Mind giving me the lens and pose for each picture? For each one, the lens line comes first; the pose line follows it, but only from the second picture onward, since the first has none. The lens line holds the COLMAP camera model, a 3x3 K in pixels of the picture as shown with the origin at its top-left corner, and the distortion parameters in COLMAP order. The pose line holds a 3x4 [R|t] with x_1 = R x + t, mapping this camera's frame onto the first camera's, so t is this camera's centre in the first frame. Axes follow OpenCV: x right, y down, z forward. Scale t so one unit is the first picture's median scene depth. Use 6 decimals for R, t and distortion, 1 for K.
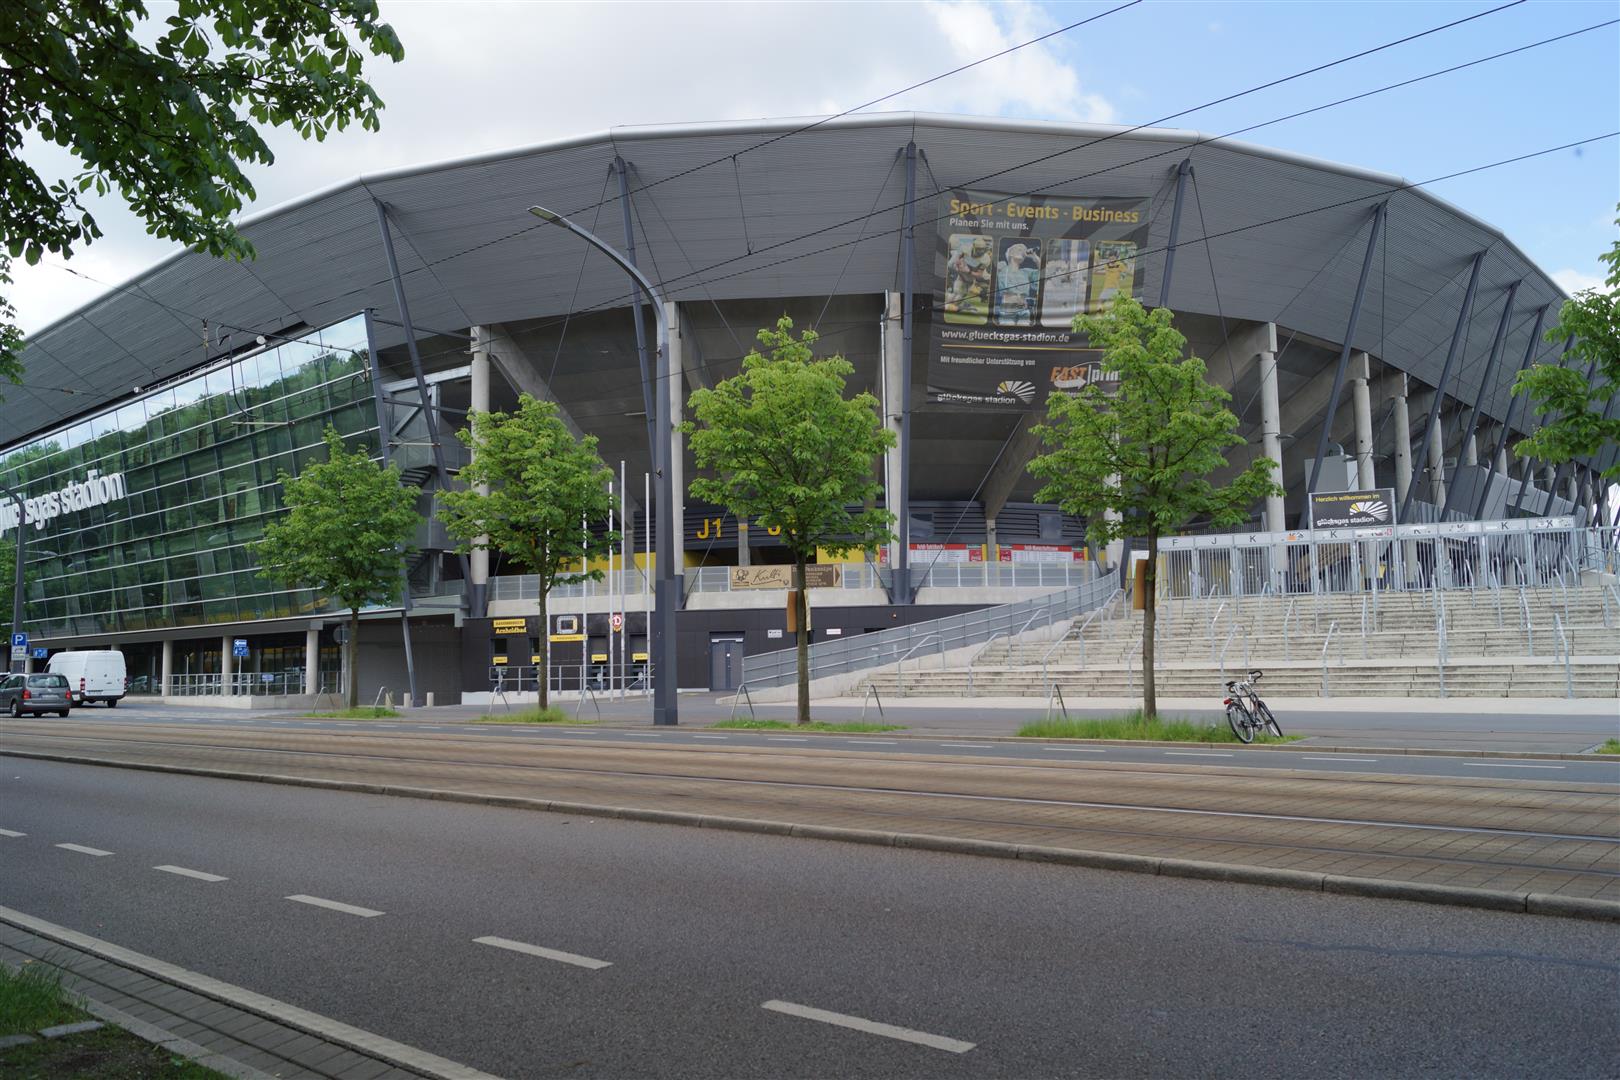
lens RADIAL K [[1233.9, 0, 811.0], [0, 1233.9, 537.4], [0, 0, 1]] dist [0.009327, 0.004437]
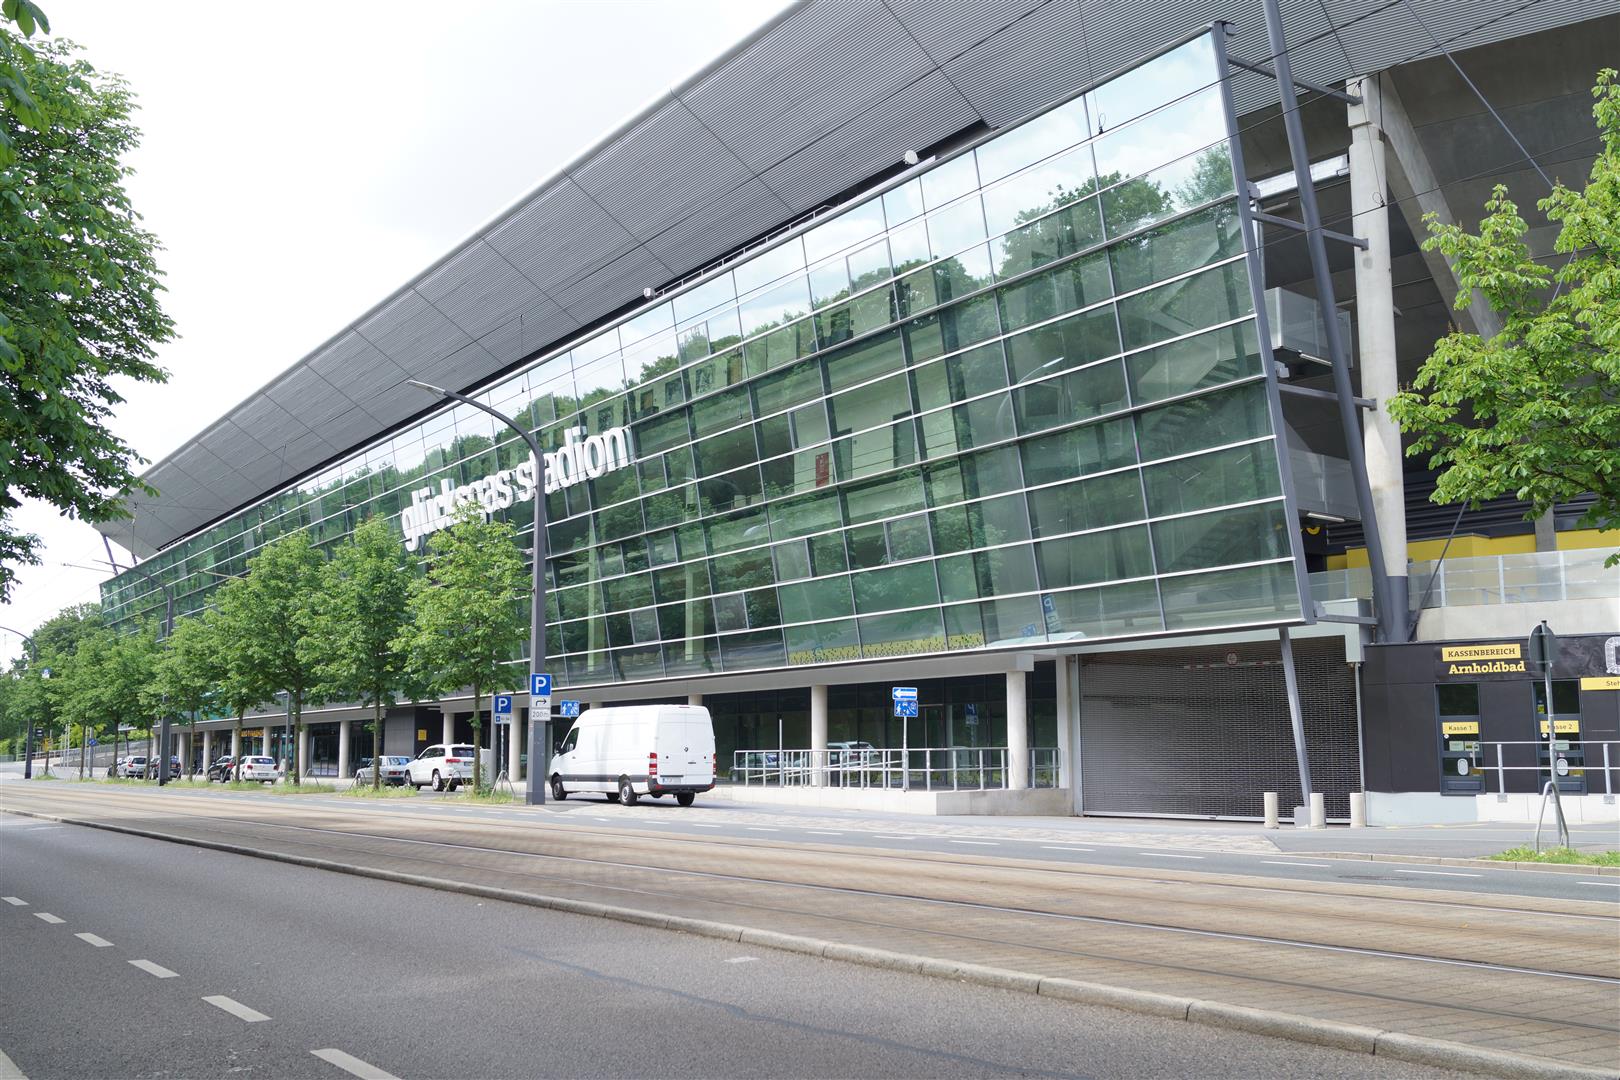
lens RADIAL K [[1573.0, 0, 808.9], [0, 1573.0, 542.0], [0, 0, 1]] dist [-0.010131, 0.000000]
pose [[0.966941, -0.020408, -0.254184, -0.326788], [0.013304, 0.999472, -0.029634, 0.038498], [0.254654, 0.025273, 0.966702, 0.313781]]
